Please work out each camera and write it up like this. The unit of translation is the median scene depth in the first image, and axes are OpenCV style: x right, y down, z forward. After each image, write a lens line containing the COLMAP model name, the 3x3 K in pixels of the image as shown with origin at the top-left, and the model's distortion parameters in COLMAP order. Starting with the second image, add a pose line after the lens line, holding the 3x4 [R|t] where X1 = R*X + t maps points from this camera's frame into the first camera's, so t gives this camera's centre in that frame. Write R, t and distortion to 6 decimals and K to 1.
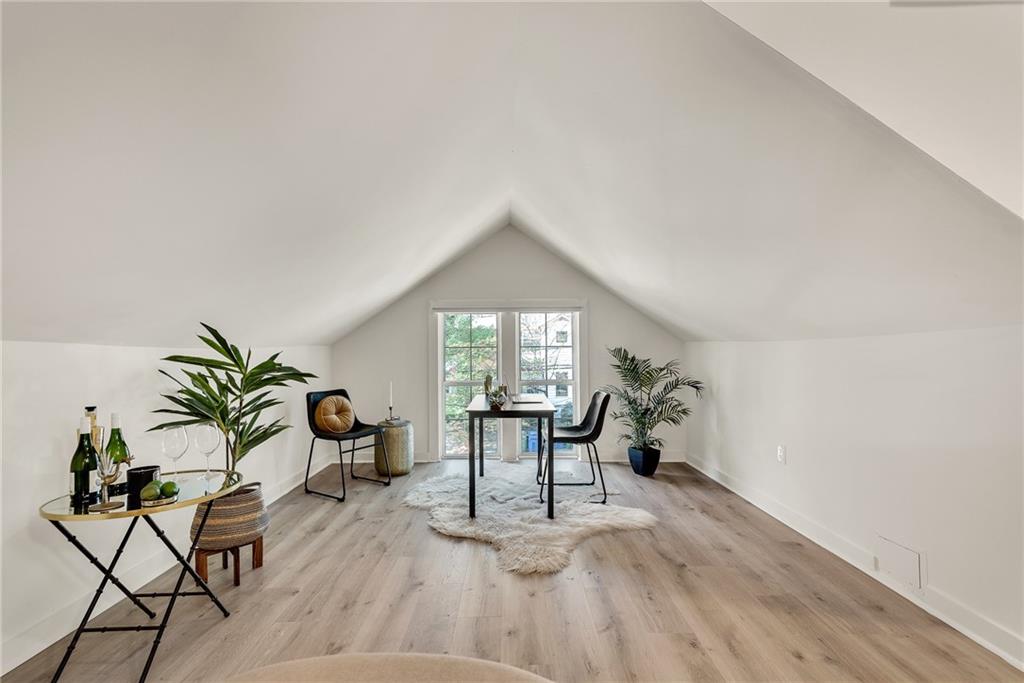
lens RADIAL K [[474.3, 0, 523.2], [0, 474.3, 343.4], [0, 0, 1]] dist [0.001634, -0.000847]
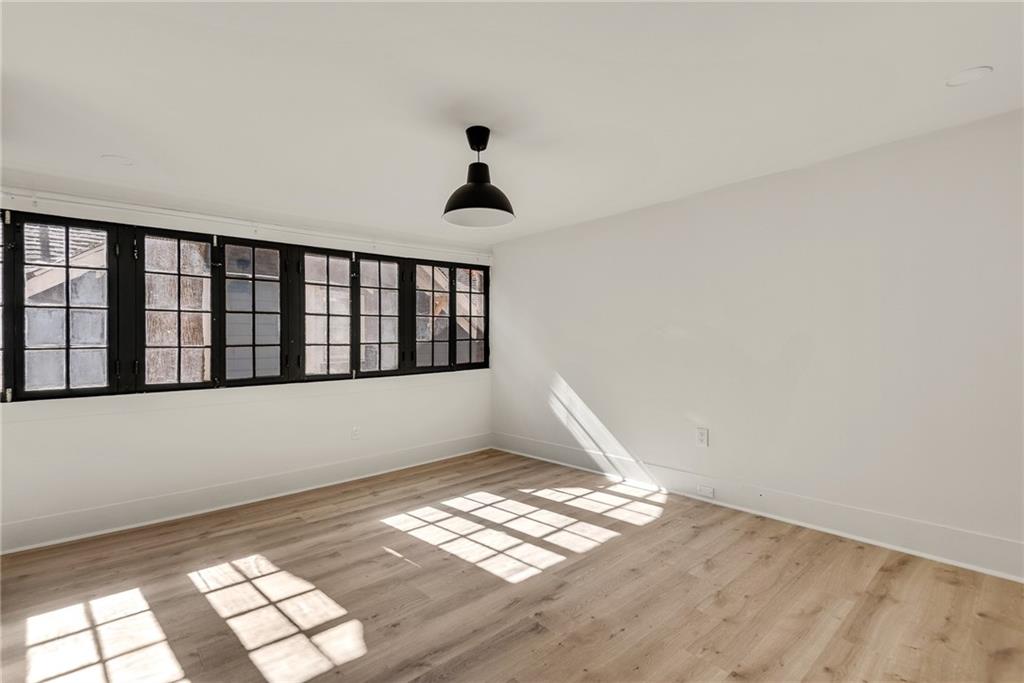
lens RADIAL K [[474.3, 0, 523.2], [0, 474.3, 343.4], [0, 0, 1]] dist [0.001634, -0.000847]
pose [[-0.669219, 0.004328, 0.743052, -0.608875], [0.001270, 0.999988, -0.004680, -0.010254], [-0.743064, -0.002188, -0.669217, 1.612077]]
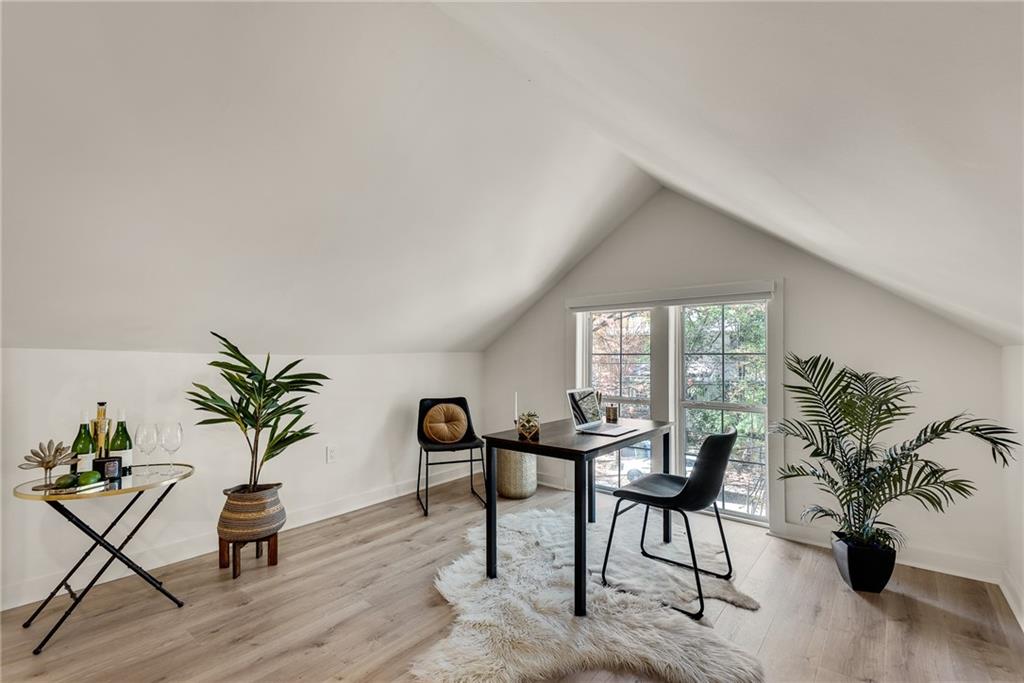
lens RADIAL K [[476.2, 0, 507.7], [0, 476.2, 351.3], [0, 0, 1]] dist [0.003977, 0.000283]
pose [[0.762407, 0.000002, -0.647097, 0.421534], [0.003822, 0.999983, 0.004506, -0.001360], [0.647086, -0.005909, 0.762394, 0.438534]]
